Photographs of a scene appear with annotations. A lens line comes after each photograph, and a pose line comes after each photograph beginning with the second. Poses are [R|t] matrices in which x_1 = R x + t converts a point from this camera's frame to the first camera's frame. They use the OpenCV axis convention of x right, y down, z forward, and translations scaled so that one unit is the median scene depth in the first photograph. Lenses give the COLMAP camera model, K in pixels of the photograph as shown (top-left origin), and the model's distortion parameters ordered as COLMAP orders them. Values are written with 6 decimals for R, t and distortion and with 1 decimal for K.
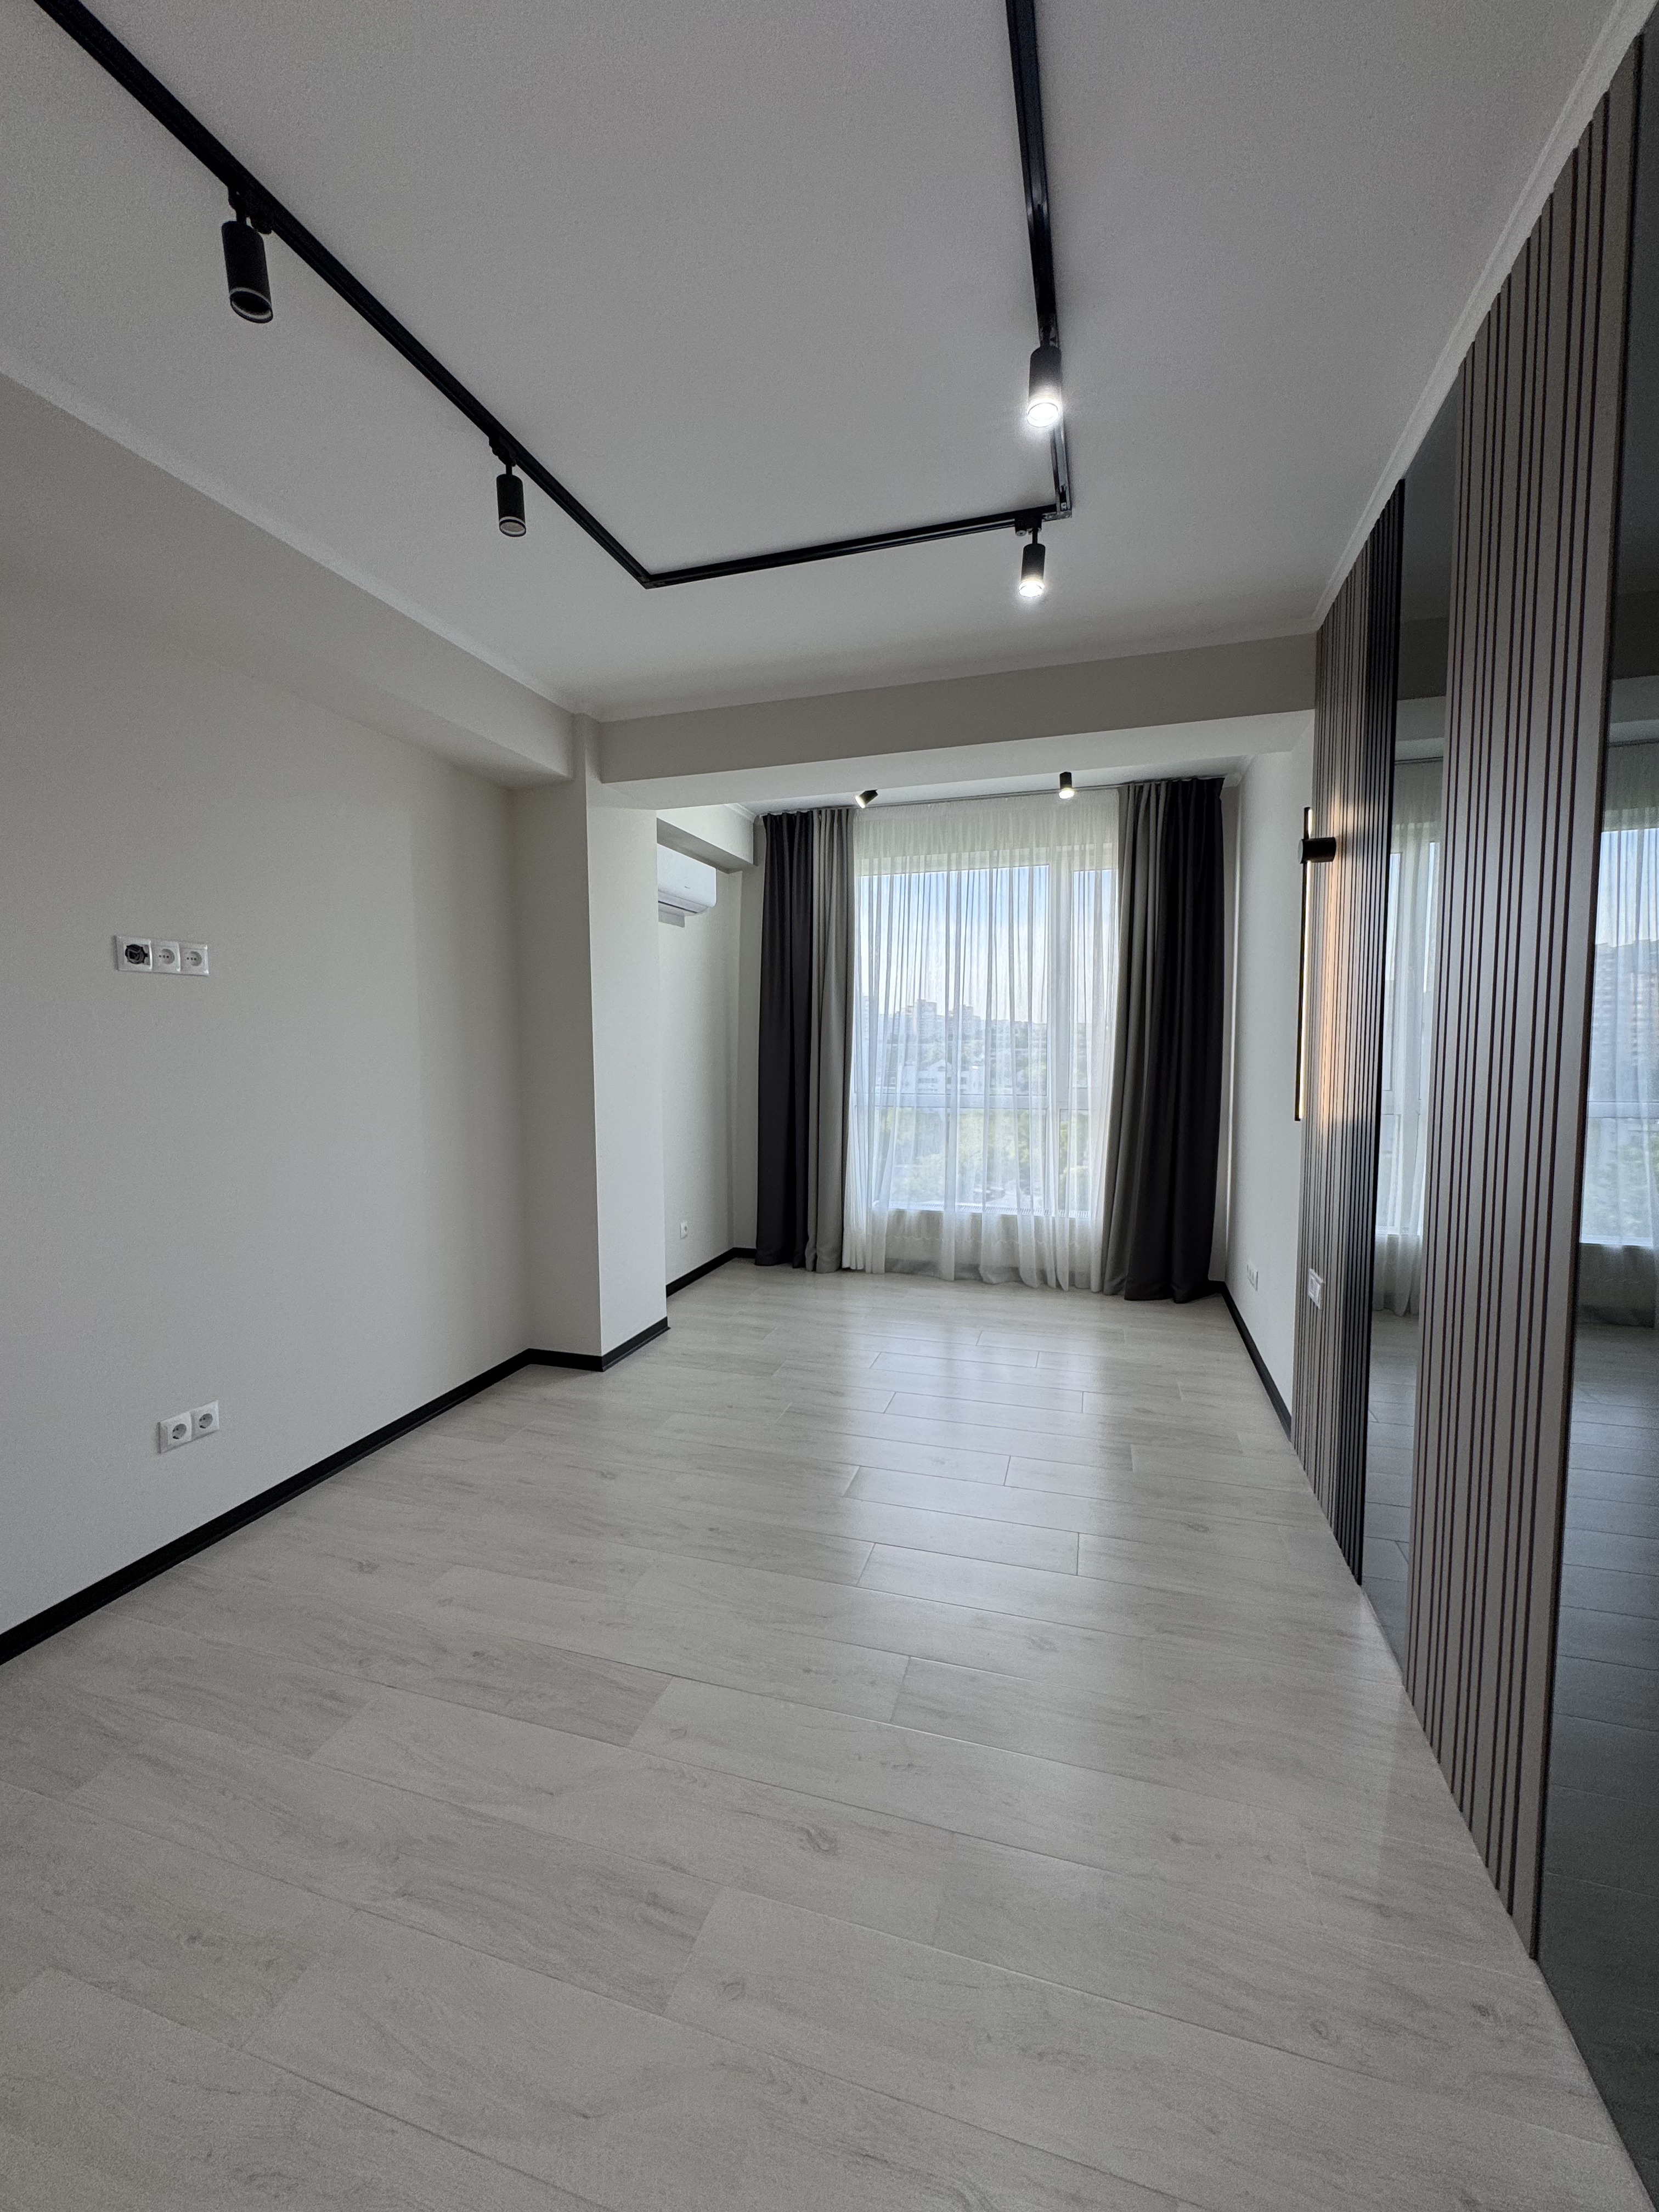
lens RADIAL K [[877.3, 0, 829.5], [0, 877.3, 1106.0], [0, 0, 1]] dist [-0.009231, 0.000342]
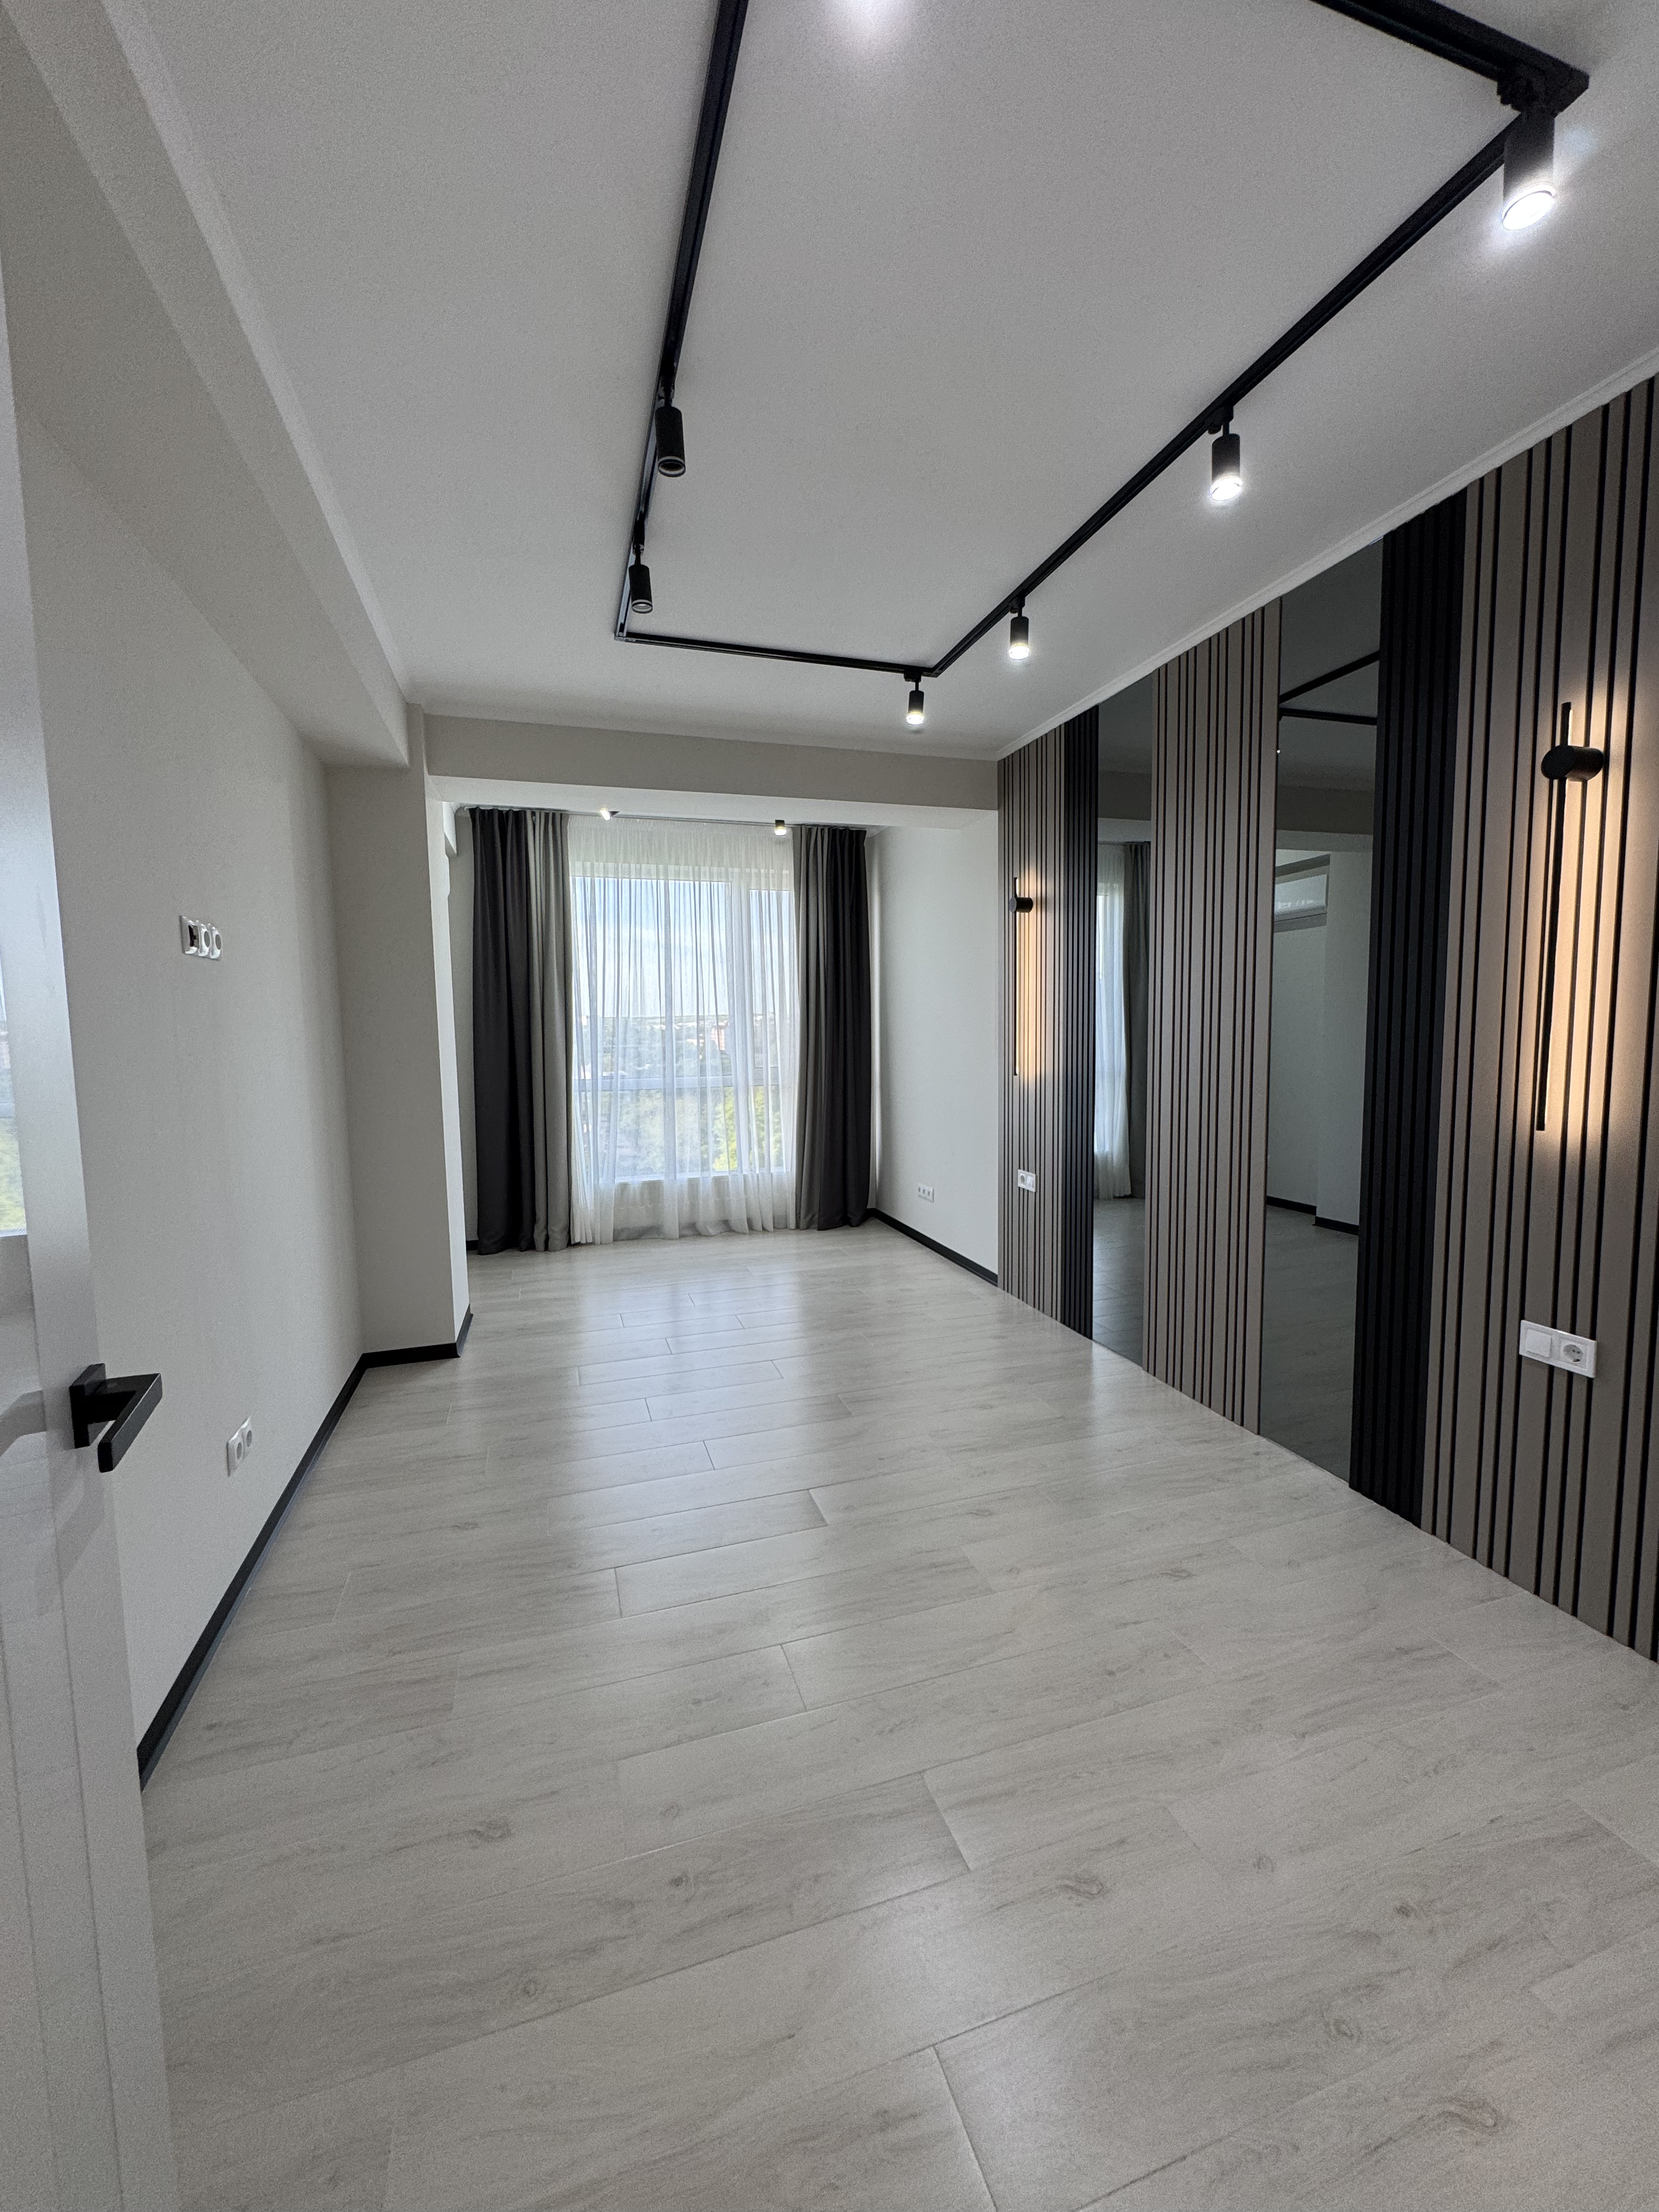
lens RADIAL K [[873.1, 0, 829.5], [0, 873.1, 1106.0], [0, 0, 1]] dist [-0.033620, 0.000106]
pose [[0.824858, -0.058172, 0.562339, -0.334040], [0.052549, 0.998275, 0.026188, 0.006608], [-0.562892, 0.007949, 0.826492, -0.056217]]
